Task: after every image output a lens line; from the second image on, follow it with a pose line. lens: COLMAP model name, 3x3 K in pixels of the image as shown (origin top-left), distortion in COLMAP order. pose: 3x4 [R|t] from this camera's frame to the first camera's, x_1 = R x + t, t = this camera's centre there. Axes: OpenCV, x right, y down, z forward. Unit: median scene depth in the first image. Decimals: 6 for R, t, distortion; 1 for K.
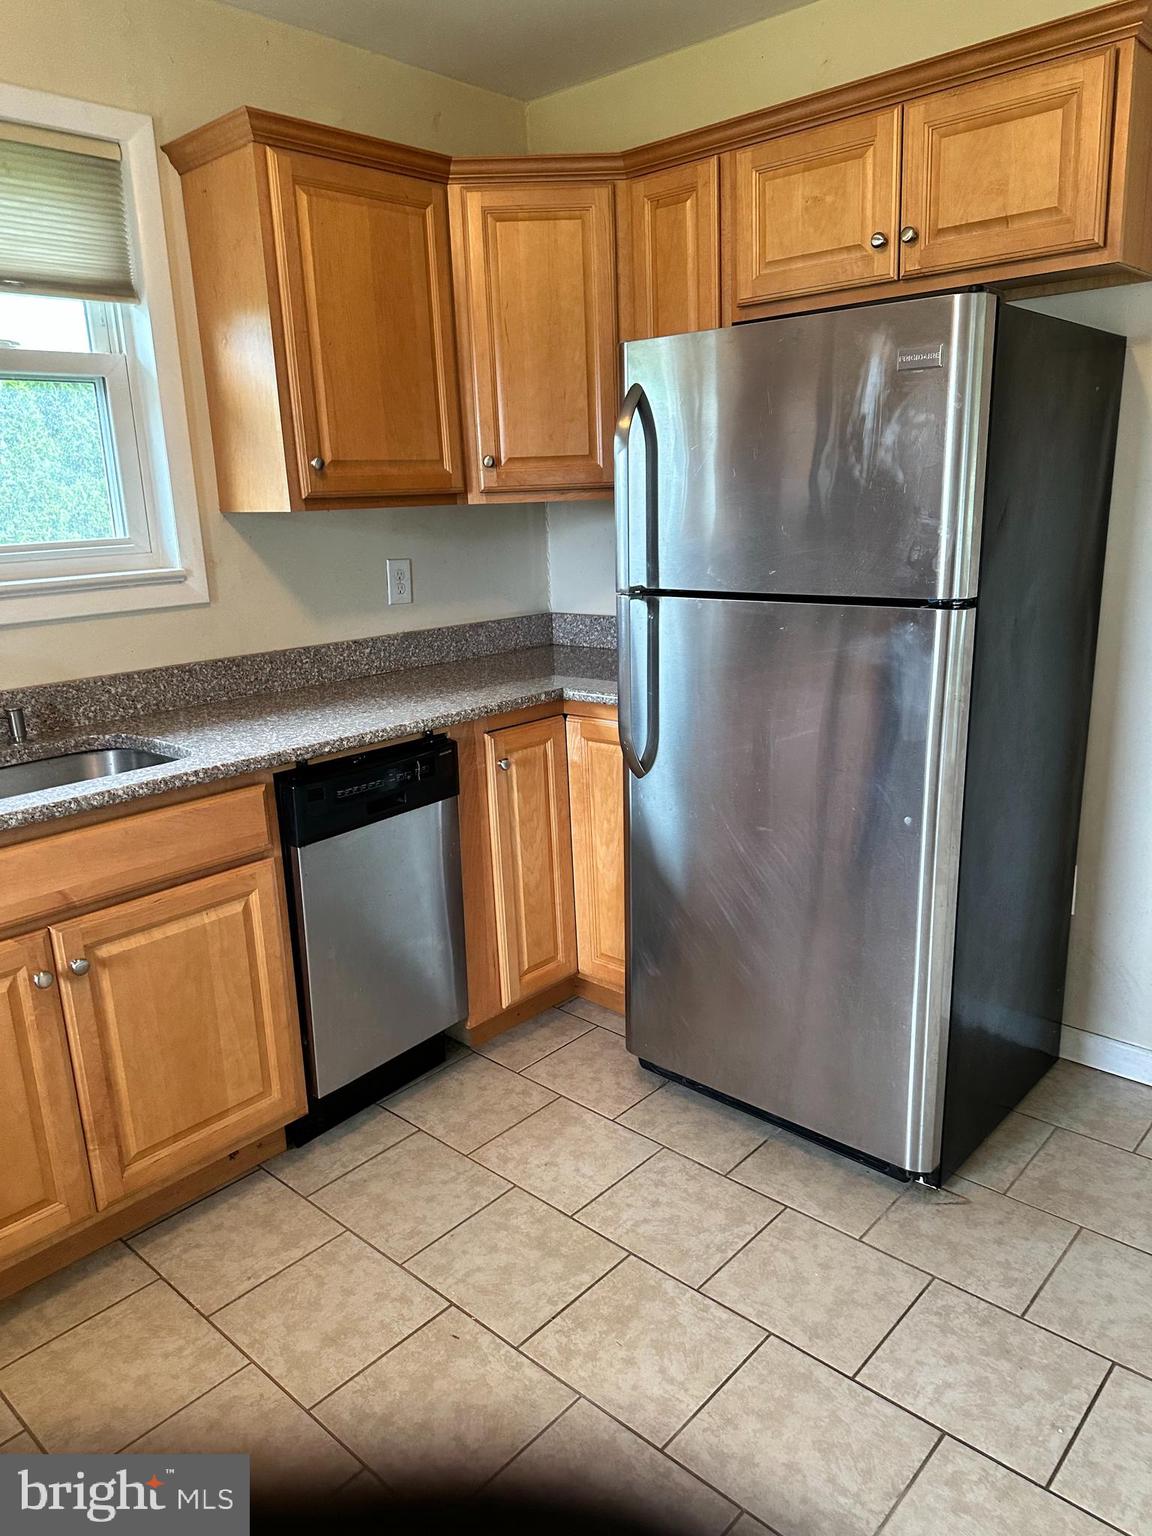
lens RADIAL K [[1084.6, 0, 577.1], [0, 1084.6, 751.1], [0, 0, 1]] dist [0.079294, -0.120702]
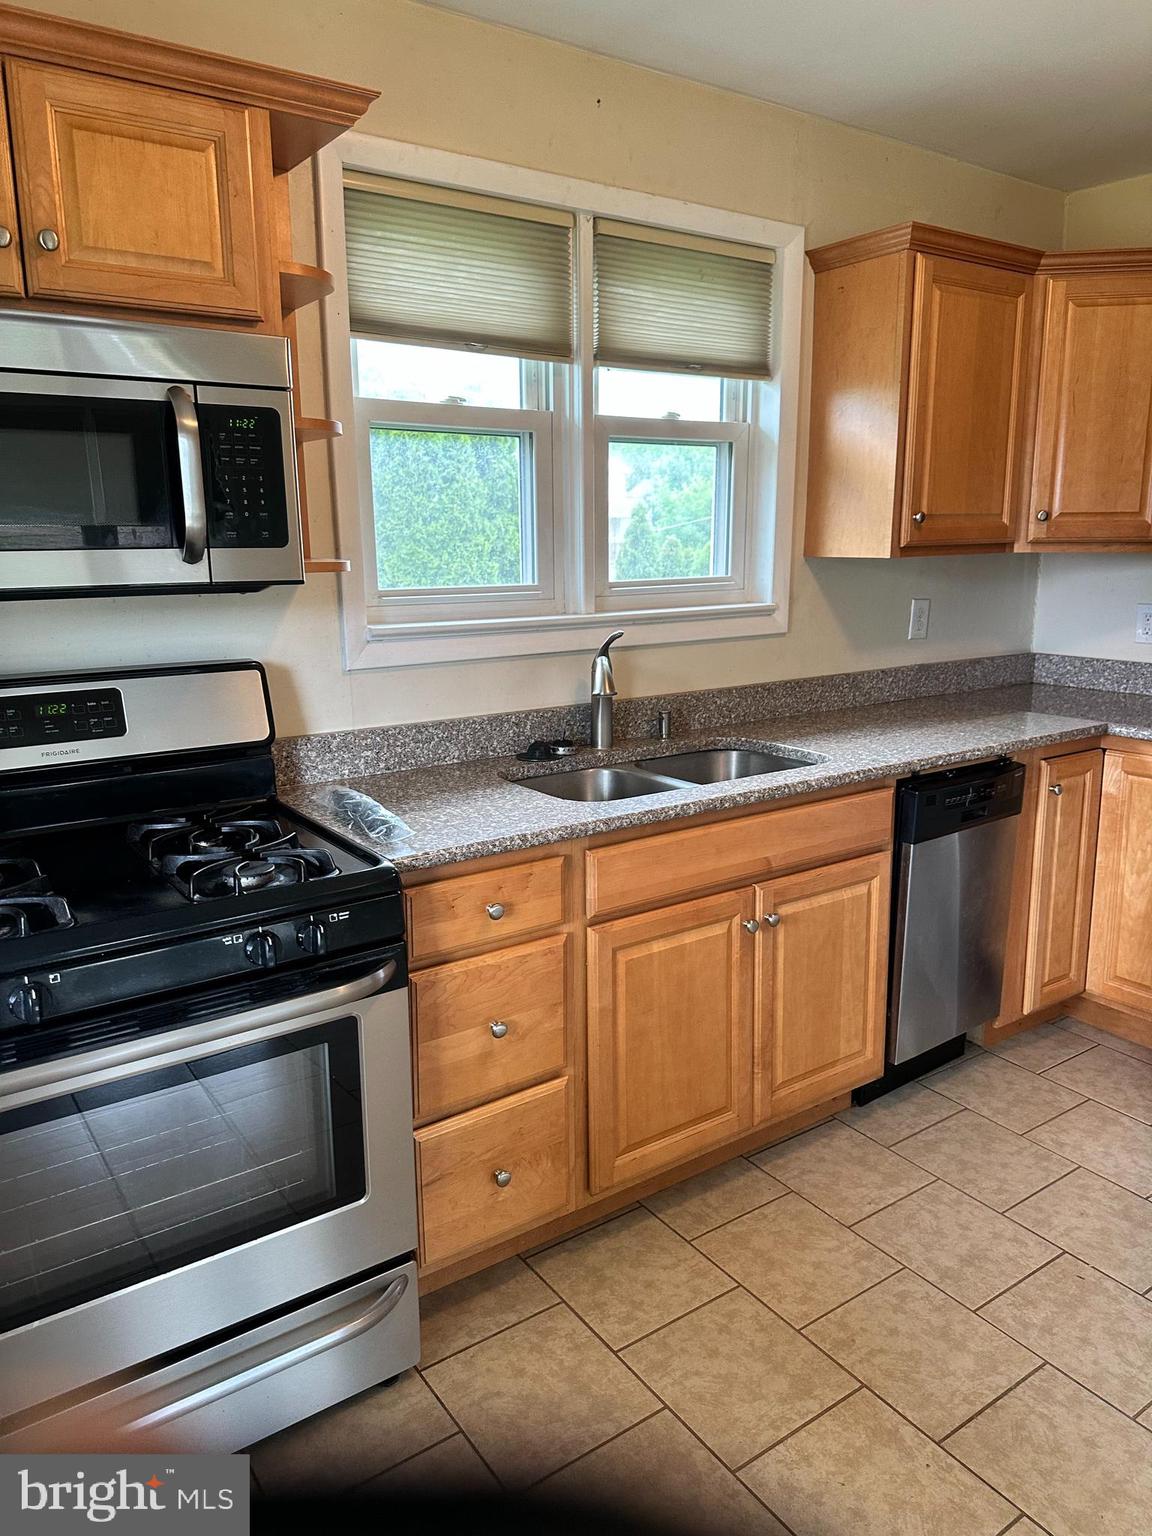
lens RADIAL K [[1098.2, 0, 574.7], [0, 1098.2, 747.4], [0, 0, 1]] dist [0.146222, -0.262104]
pose [[0.975048, 0.072986, -0.209651, -0.320276], [-0.079834, 0.996510, -0.024375, 0.037315], [0.207141, 0.040504, 0.977472, -0.216729]]
